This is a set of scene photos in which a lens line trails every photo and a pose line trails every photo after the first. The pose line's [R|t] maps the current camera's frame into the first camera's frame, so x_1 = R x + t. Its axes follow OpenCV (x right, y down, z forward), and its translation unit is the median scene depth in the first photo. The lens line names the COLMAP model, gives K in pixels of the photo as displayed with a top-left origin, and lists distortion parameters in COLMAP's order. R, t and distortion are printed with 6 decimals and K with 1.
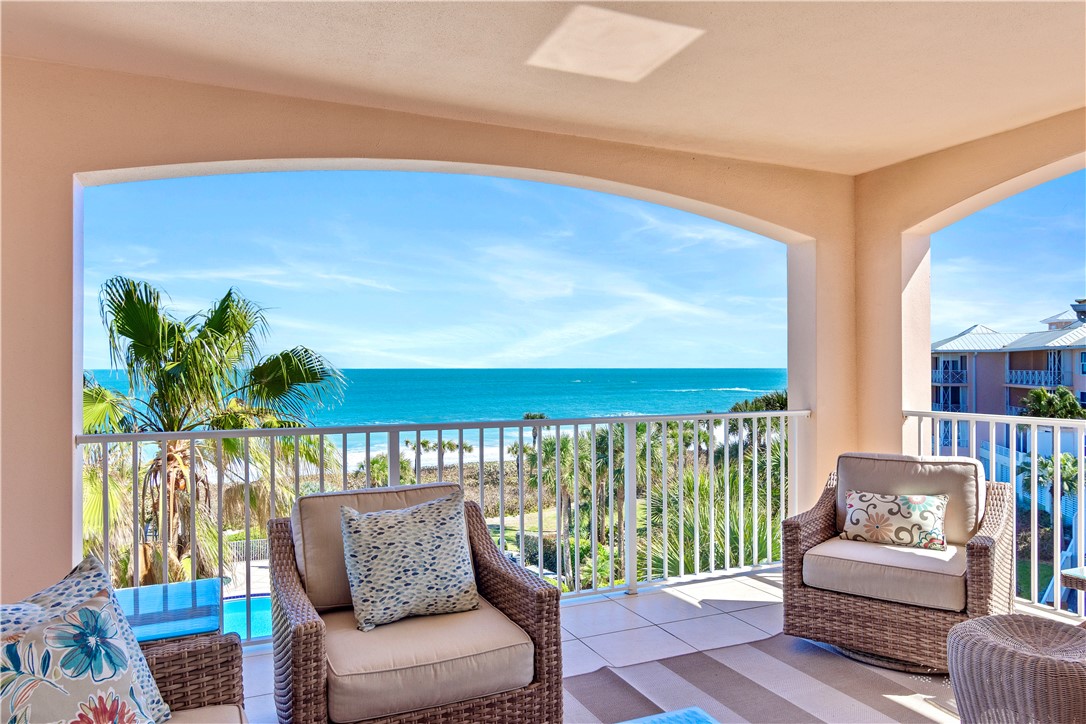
lens RADIAL K [[719.9, 0, 543.0], [0, 719.9, 362.0], [0, 0, 1]] dist [0.068264, 0.000553]
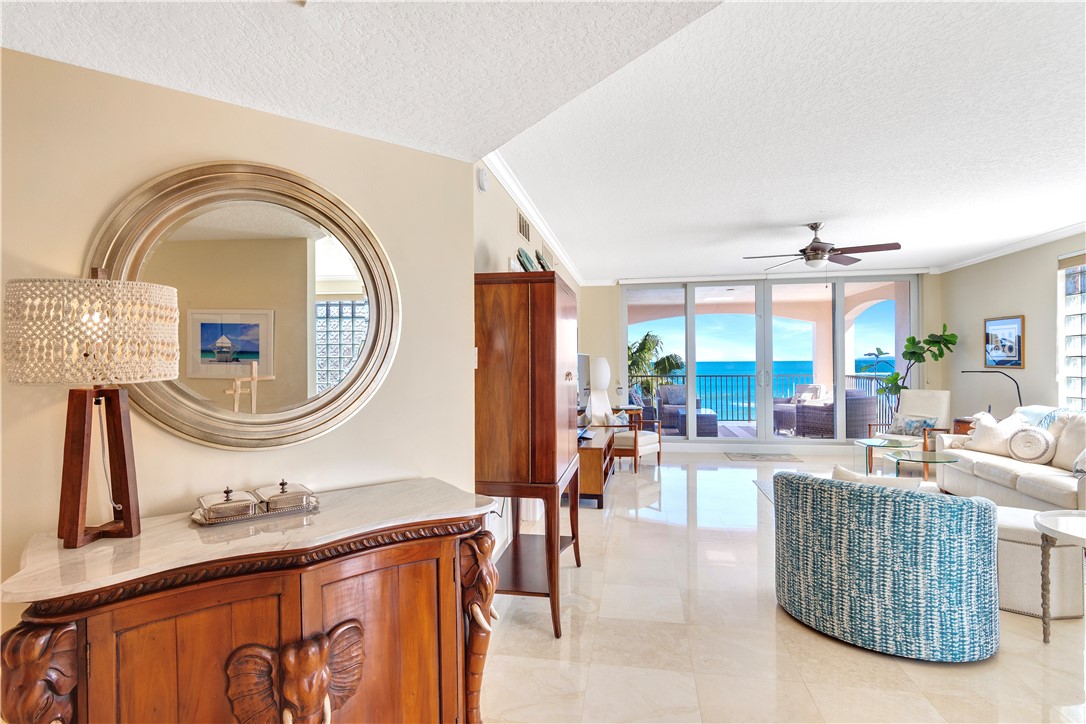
lens RADIAL K [[549.6, 0, 540.4], [0, 549.6, 362.1], [0, 0, 1]] dist [-0.001859, 0.000013]
pose [[0.829485, -0.001168, -0.558528, 0.735354], [0.006479, 0.999951, 0.007532, -0.017392], [0.558491, -0.009866, 0.829452, -1.765573]]
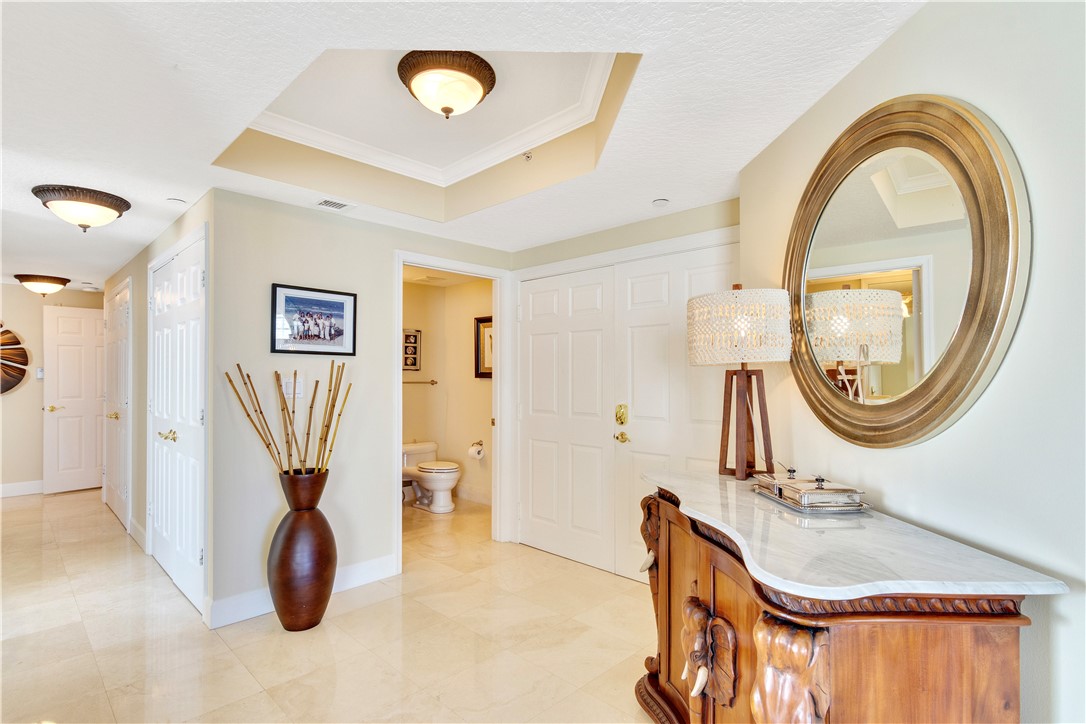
lens RADIAL K [[534.4, 0, 543.0], [0, 534.4, 375.8], [0, 0, 1]] dist [0.004048, 0.000607]
pose [[-0.929891, 0.003665, -0.367818, 0.657019], [0.005418, 0.999978, -0.003735, 0.004514], [0.367796, -0.005466, -0.929890, -1.309906]]
